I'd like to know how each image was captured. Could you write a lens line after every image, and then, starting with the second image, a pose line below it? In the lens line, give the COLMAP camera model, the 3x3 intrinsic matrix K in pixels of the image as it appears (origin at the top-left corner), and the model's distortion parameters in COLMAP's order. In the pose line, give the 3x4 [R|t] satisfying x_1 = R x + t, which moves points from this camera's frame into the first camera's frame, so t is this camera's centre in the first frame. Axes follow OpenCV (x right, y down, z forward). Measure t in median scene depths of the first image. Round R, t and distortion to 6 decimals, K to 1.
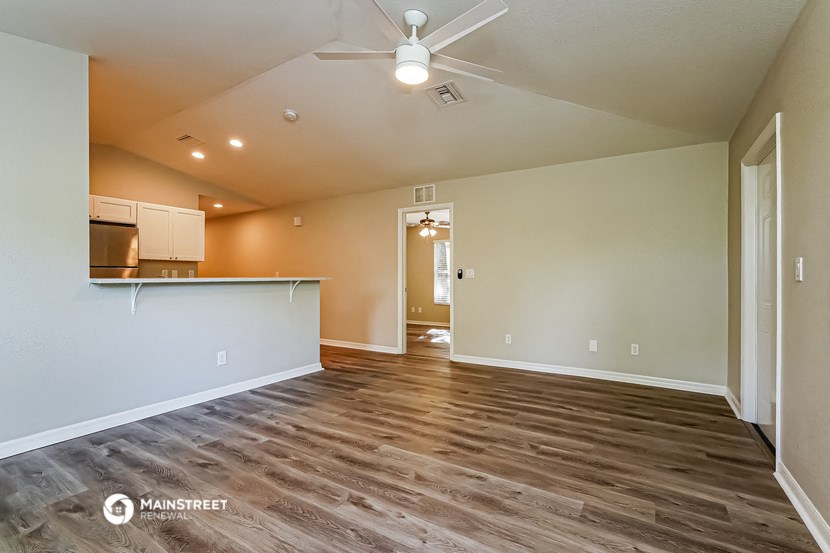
lens RADIAL K [[386.5, 0, 415.0], [0, 386.5, 276.5], [0, 0, 1]] dist [-0.047213, 0.019154]
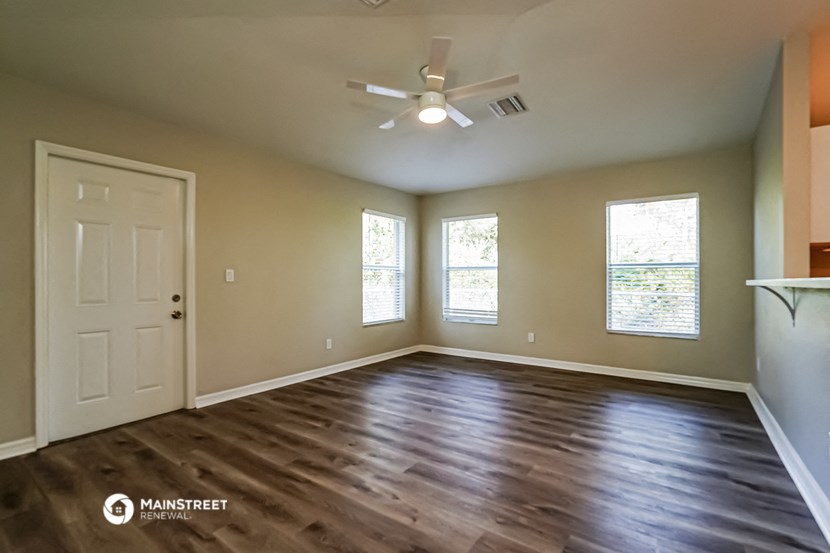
lens RADIAL K [[386.5, 0, 415.0], [0, 386.5, 276.5], [0, 0, 1]] dist [-0.047213, 0.019154]
pose [[-0.997951, 0.001346, 0.063970, -0.024041], [0.000430, 0.999897, -0.014328, 0.007463], [-0.063983, -0.014271, -0.997849, 1.793696]]
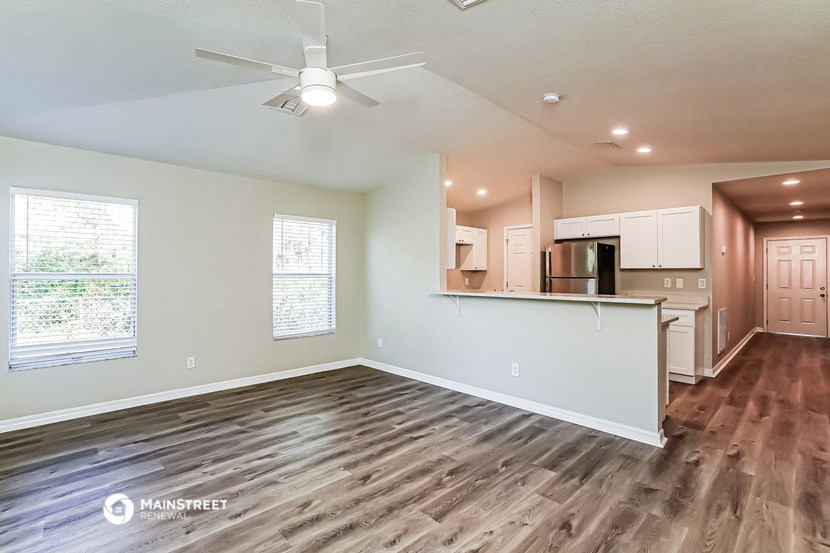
lens RADIAL K [[386.5, 0, 415.0], [0, 386.5, 276.5], [0, 0, 1]] dist [-0.047213, 0.019154]
pose [[-0.246560, 0.011828, -0.969055, 0.697125], [0.005897, 0.999925, 0.010705, -0.067443], [0.969109, -0.003075, -0.246612, 1.184262]]
